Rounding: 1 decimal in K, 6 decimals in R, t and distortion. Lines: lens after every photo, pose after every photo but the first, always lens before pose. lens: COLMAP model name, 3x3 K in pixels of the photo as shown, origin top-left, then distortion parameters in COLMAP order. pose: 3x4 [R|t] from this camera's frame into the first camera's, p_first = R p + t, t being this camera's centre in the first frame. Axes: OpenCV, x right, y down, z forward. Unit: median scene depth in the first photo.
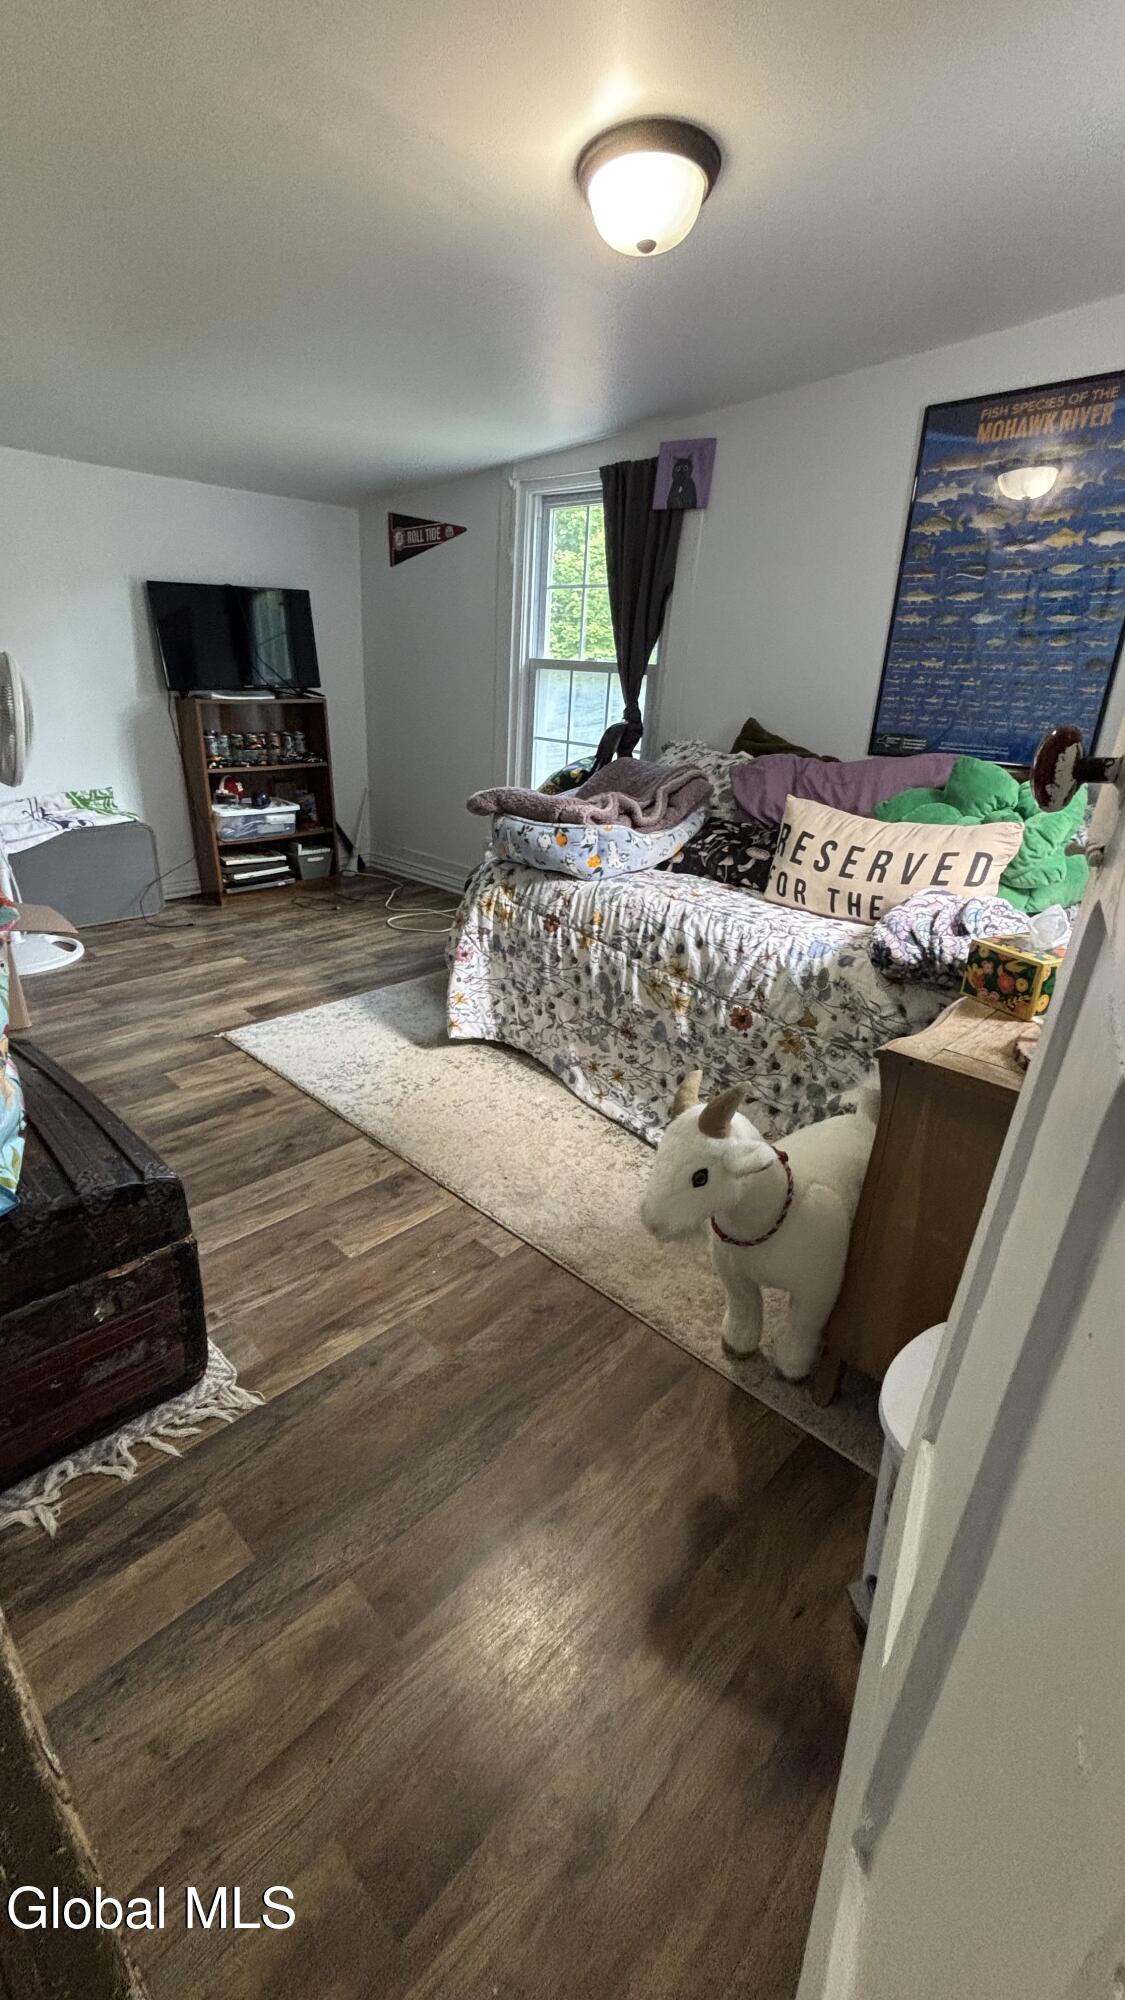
lens RADIAL K [[809.5, 0, 559.0], [0, 809.5, 1001.2], [0, 0, 1]] dist [0.001117, 0.000362]
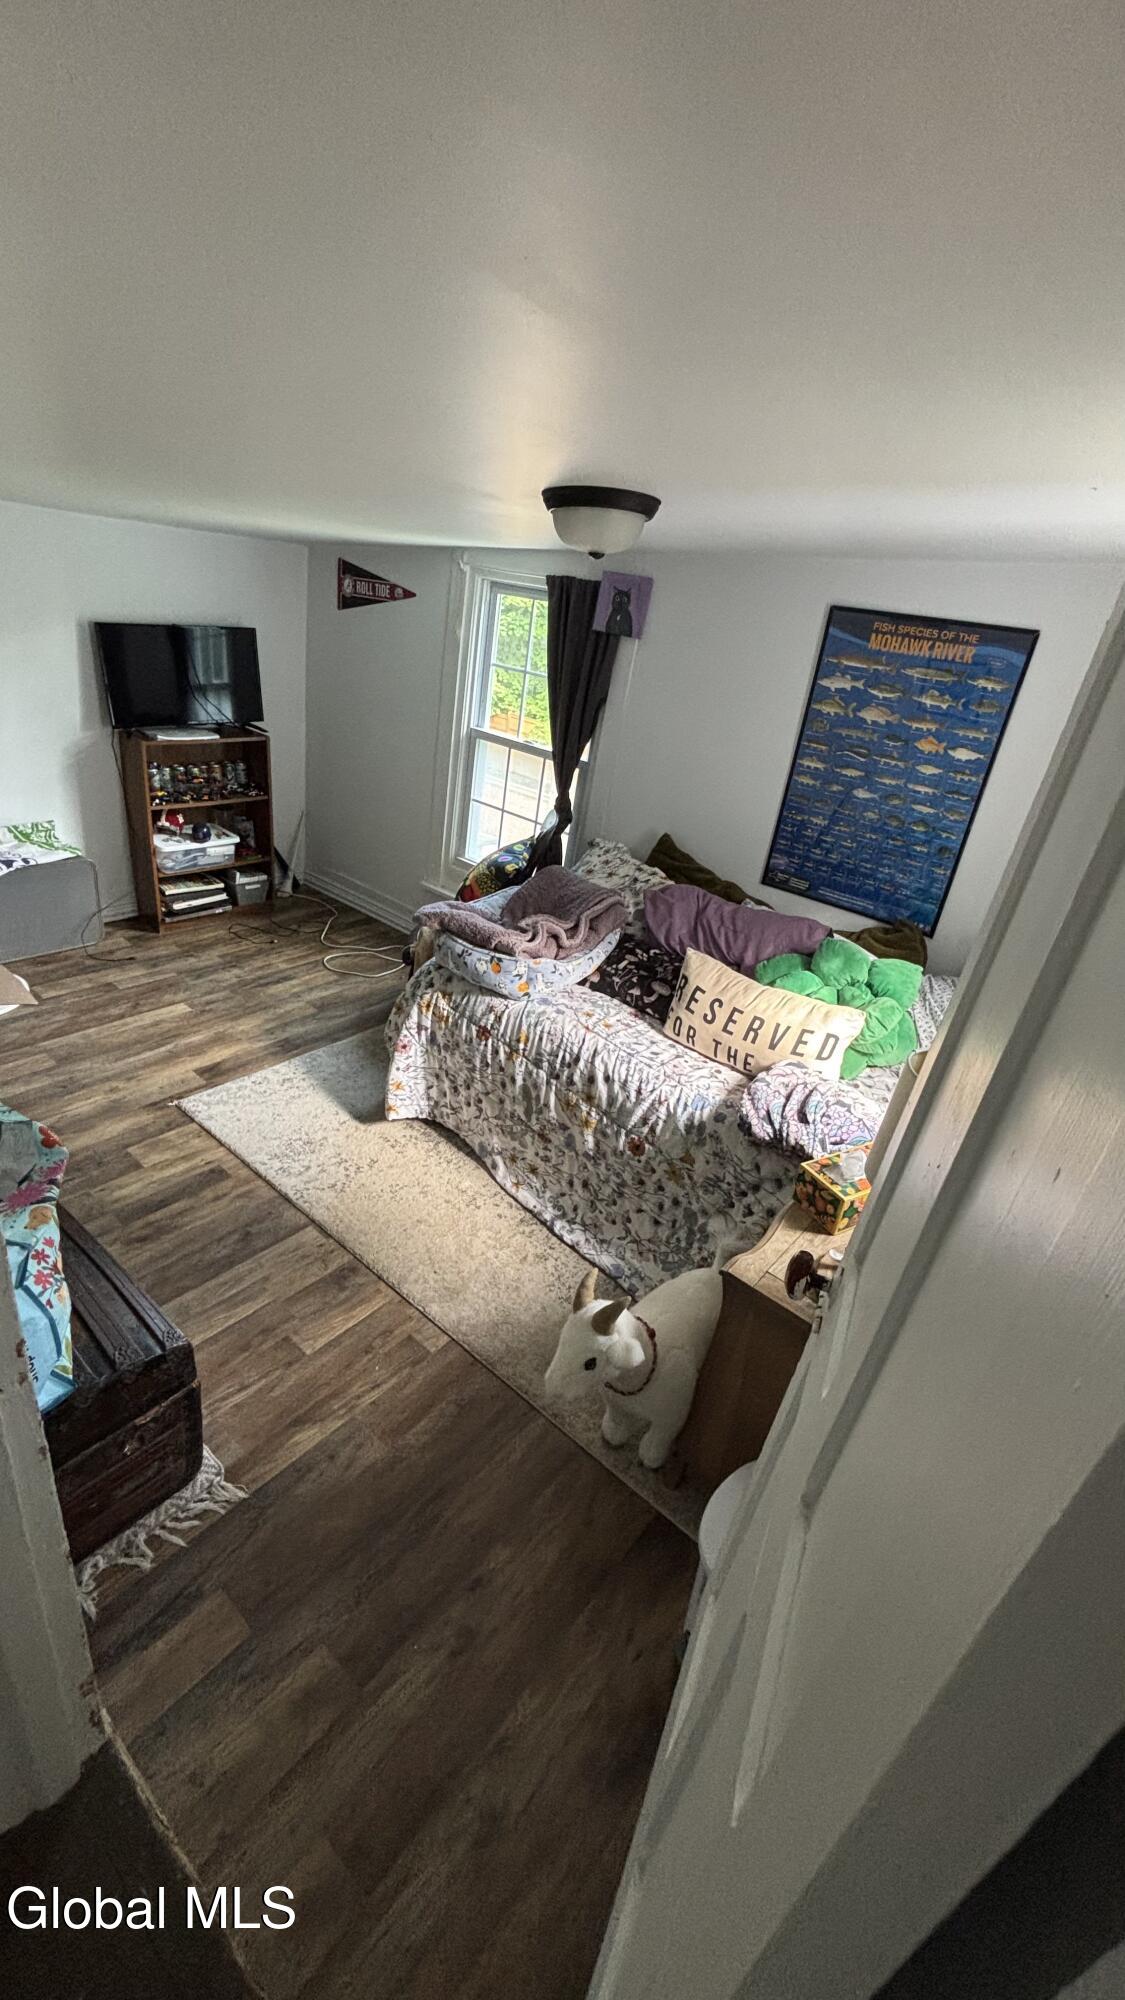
lens RADIAL K [[809.5, 0, 560.4], [0, 809.5, 1001.8], [0, 0, 1]] dist [0.001117, 0.000362]
pose [[0.992613, 0.050438, 0.110338, -0.030123], [-0.059168, 0.995248, 0.077328, -0.246575], [-0.105913, -0.083286, 0.990881, -0.157683]]
